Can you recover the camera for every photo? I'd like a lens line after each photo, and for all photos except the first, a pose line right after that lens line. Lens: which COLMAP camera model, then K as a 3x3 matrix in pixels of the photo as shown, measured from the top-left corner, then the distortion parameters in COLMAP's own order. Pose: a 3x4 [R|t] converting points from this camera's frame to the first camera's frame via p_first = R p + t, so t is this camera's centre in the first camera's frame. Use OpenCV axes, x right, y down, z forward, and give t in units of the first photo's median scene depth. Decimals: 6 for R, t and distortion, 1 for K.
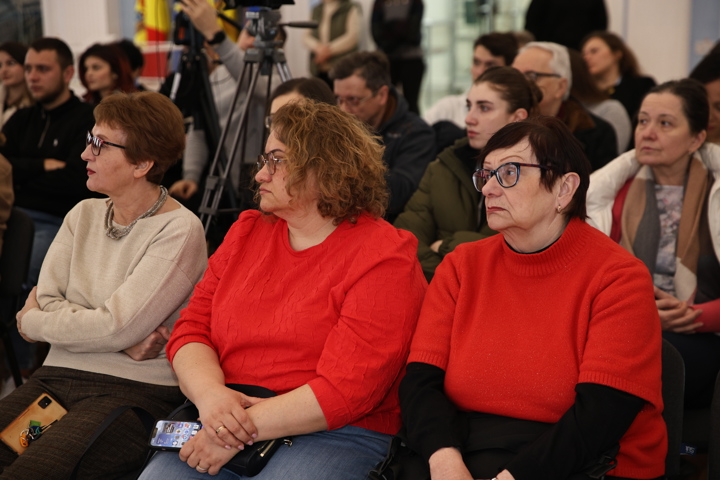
lens RADIAL K [[1376.0, 0, 360.1], [0, 1376.0, 241.4], [0, 0, 1]] dist [0.146465, 0.000000]
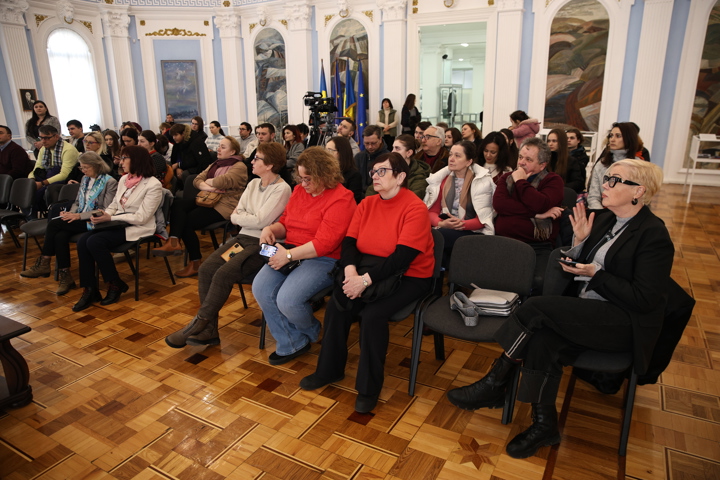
lens RADIAL K [[498.6, 0, 359.4], [0, 498.6, 237.3], [0, 0, 1]] dist [0.003596, 0.000021]
pose [[0.993987, 0.036384, -0.103273, 0.147072], [-0.028103, 0.996356, 0.080534, 0.003998], [0.105826, -0.077148, 0.991387, -0.038481]]
